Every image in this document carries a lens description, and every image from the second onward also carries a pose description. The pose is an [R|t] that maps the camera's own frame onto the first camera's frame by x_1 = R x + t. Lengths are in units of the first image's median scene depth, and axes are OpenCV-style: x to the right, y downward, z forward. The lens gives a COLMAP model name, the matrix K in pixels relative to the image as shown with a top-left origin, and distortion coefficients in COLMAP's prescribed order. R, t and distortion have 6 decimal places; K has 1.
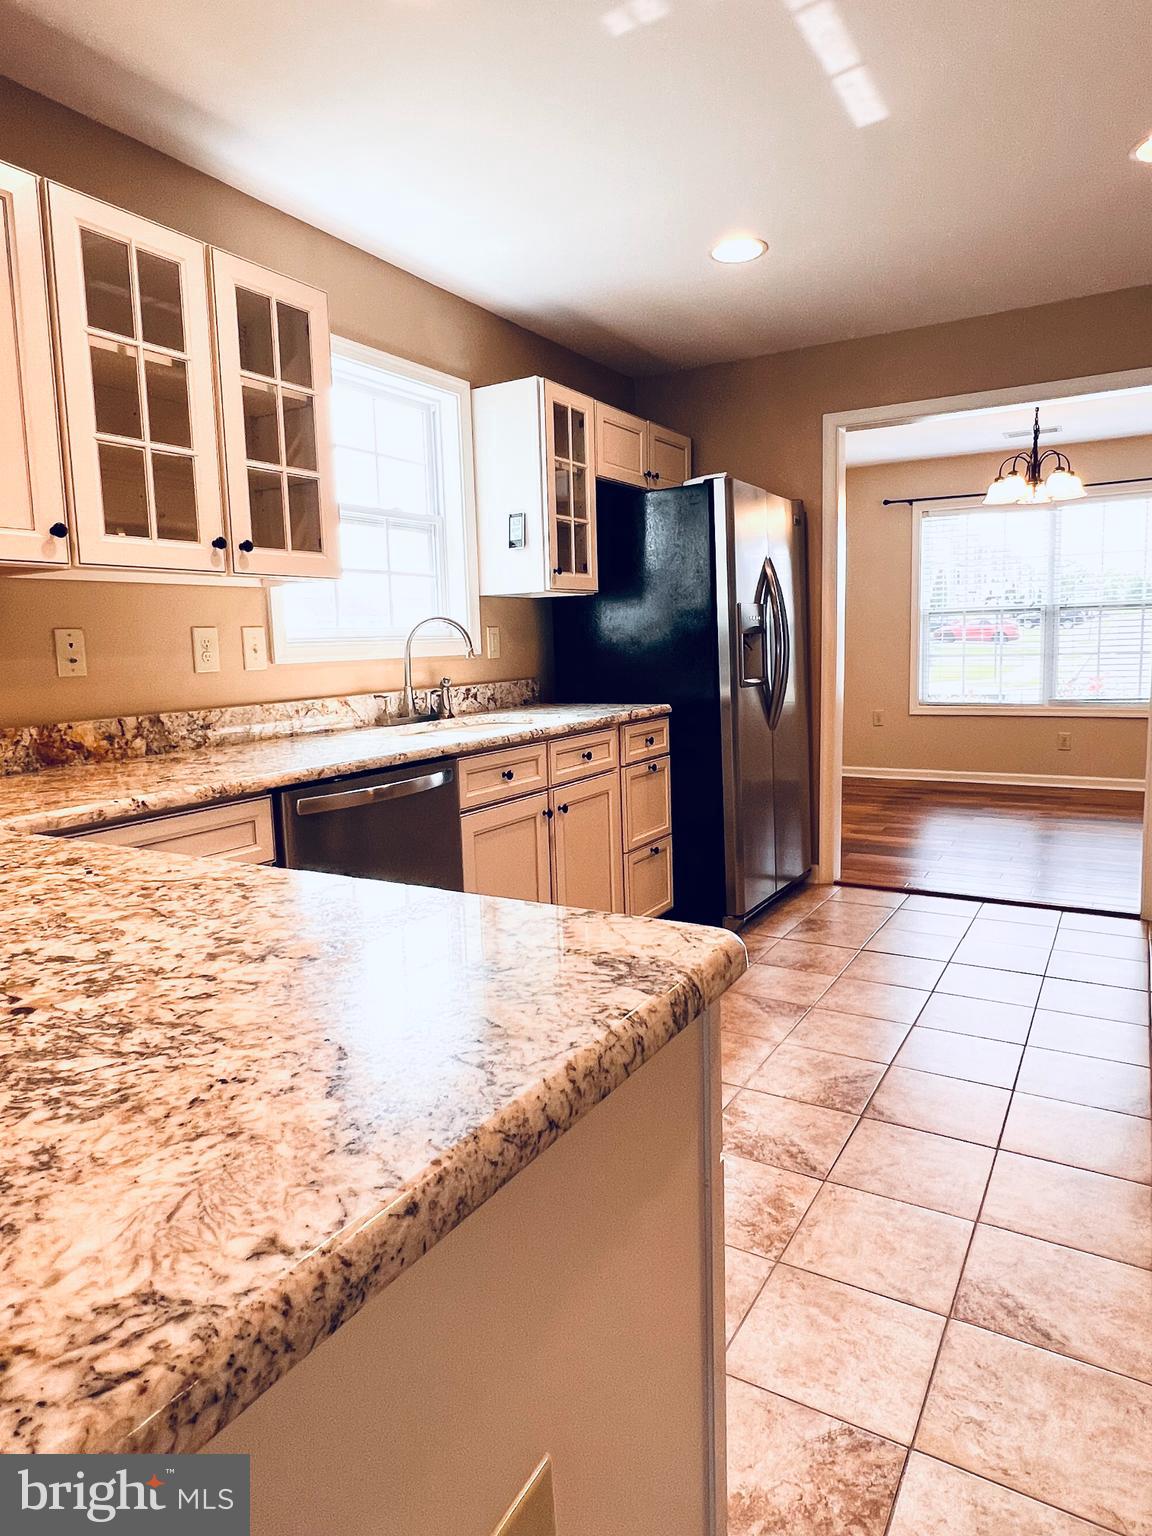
lens RADIAL K [[947.1, 0, 577.8], [0, 947.1, 758.6], [0, 0, 1]] dist [0.045477, -0.000809]
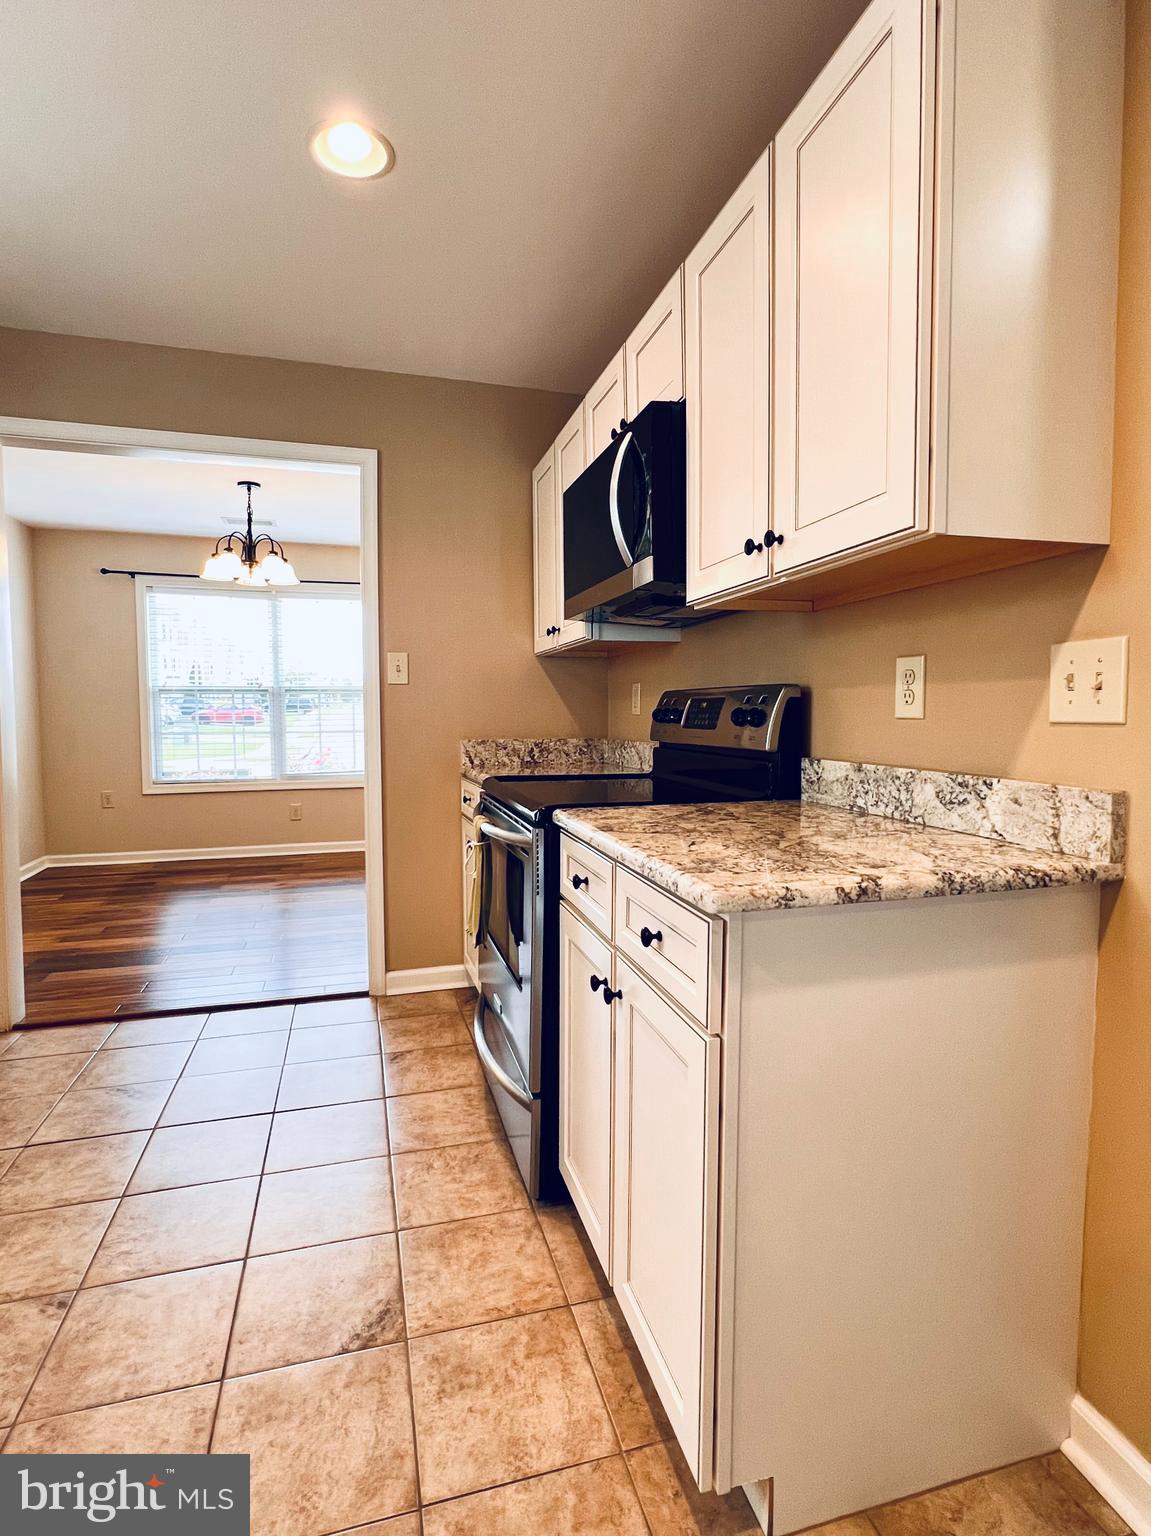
lens RADIAL K [[778.0, 0, 575.5], [0, 778.0, 768.0], [0, 0, 1]] dist [0.000423, -0.000489]
pose [[0.690618, -0.020274, 0.722936, 0.196464], [0.069266, 0.996866, -0.038213, -0.029409], [-0.719895, 0.076465, 0.689858, 0.344640]]
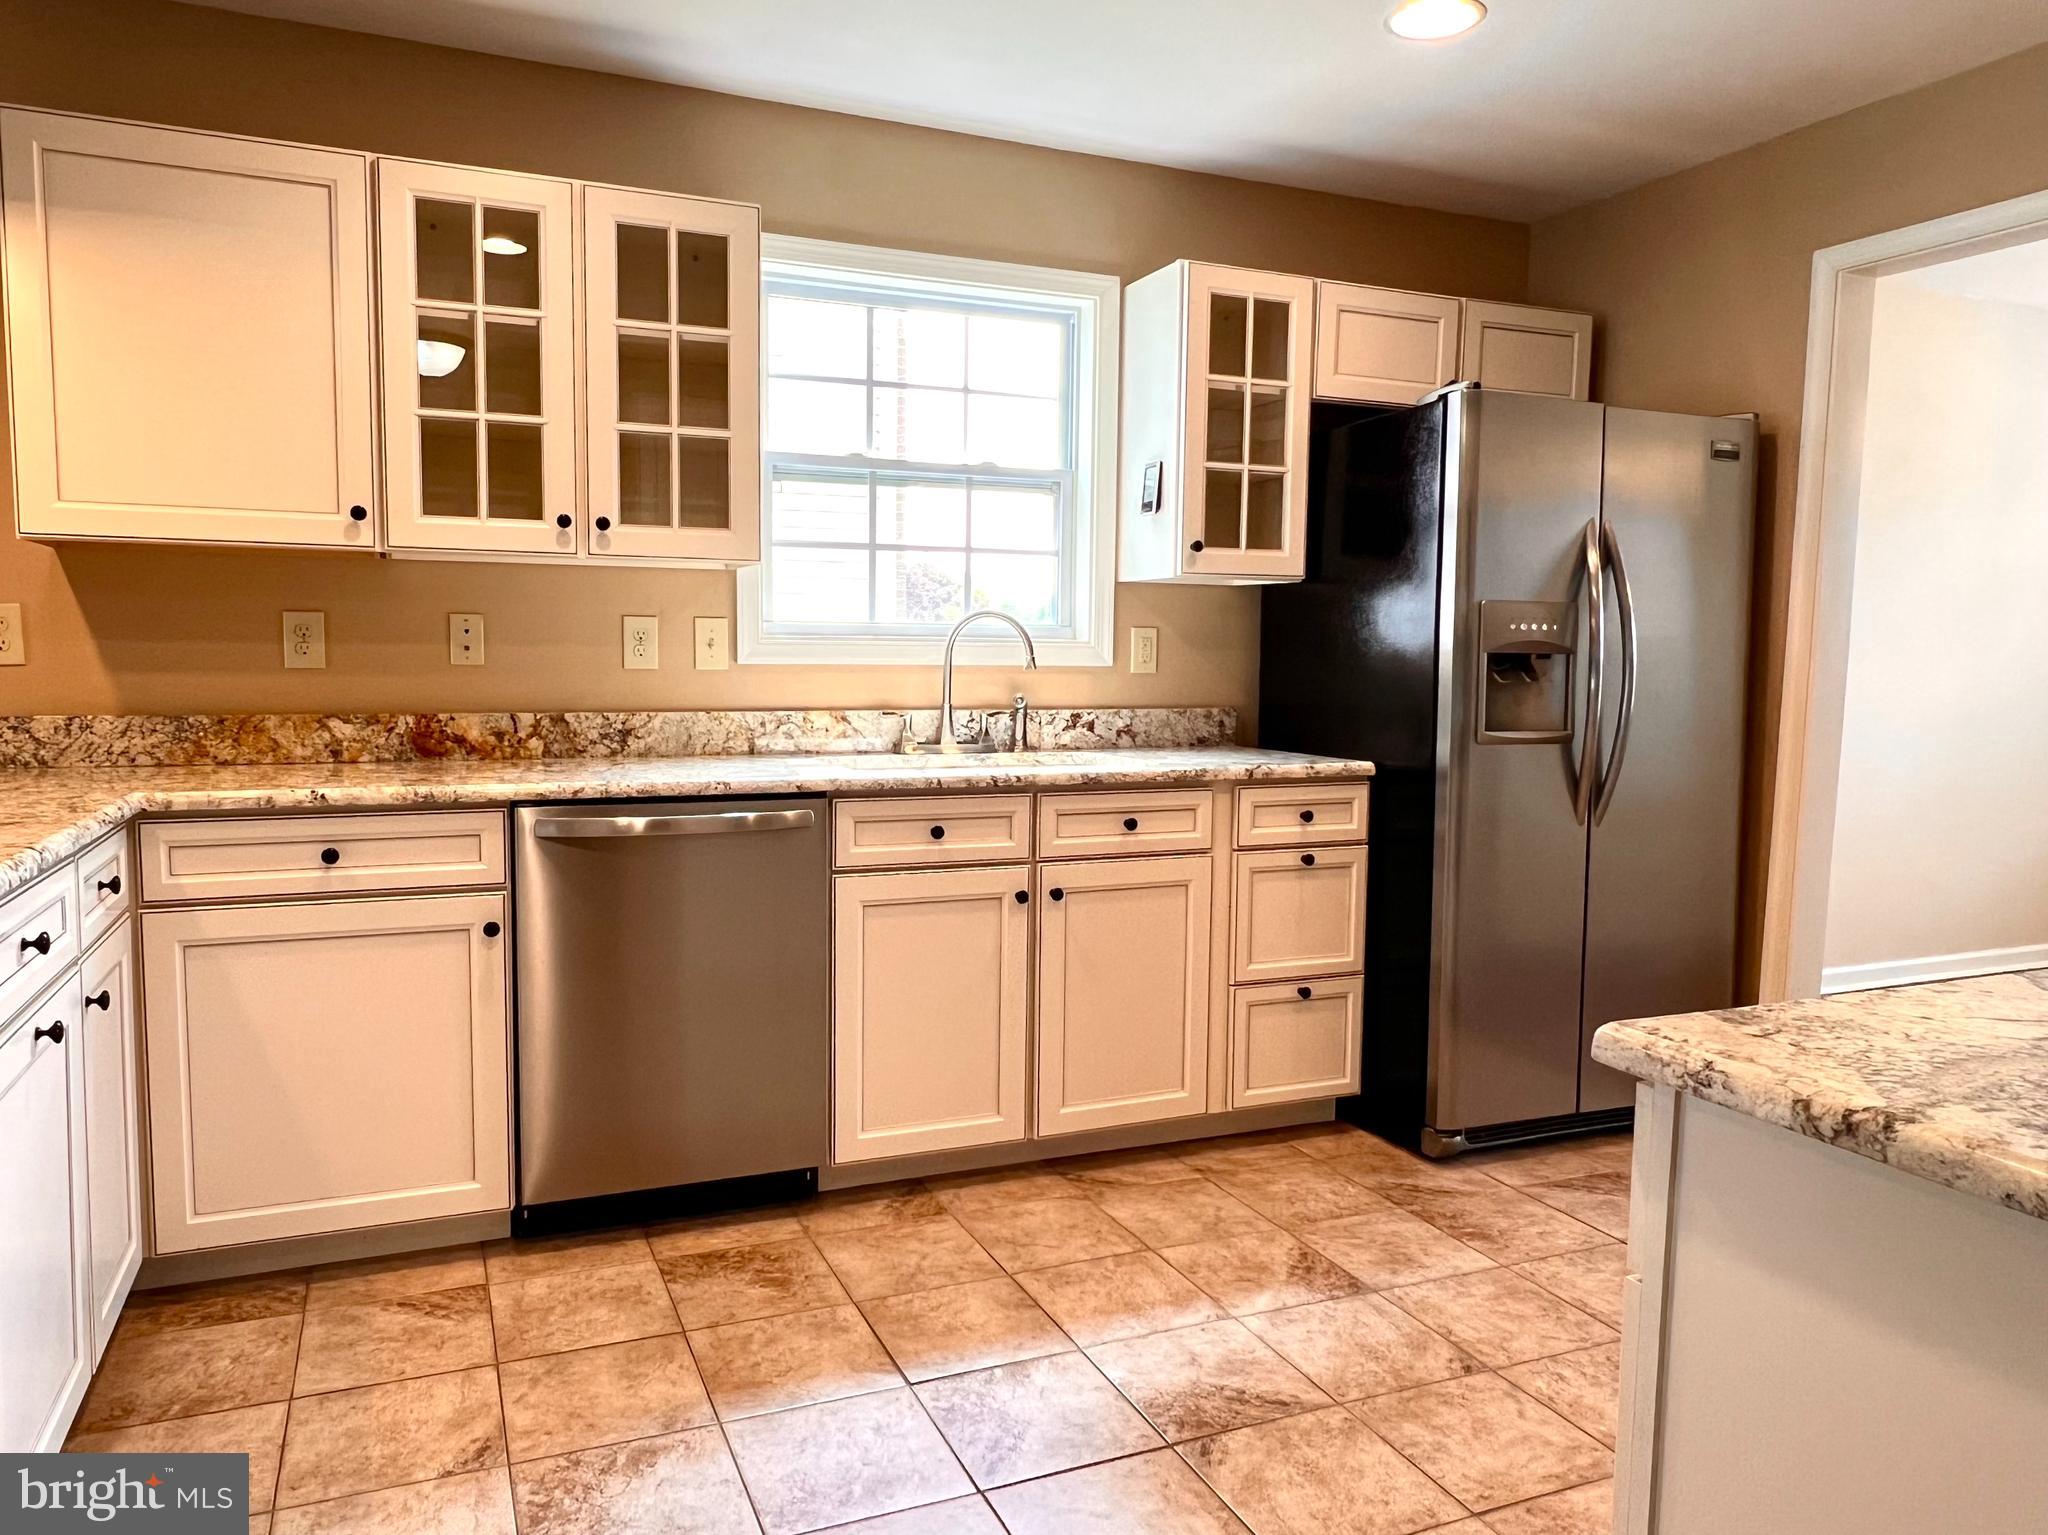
lens RADIAL K [[1422.7, 0, 1022.7], [0, 1422.7, 807.0], [0, 0, 1]] dist [0.025960, -0.000719]
pose [[0.803268, 0.106805, -0.585963, 0.552820], [-0.111132, 0.993391, 0.028722, -0.036234], [0.585158, 0.042048, 0.809828, 0.146205]]
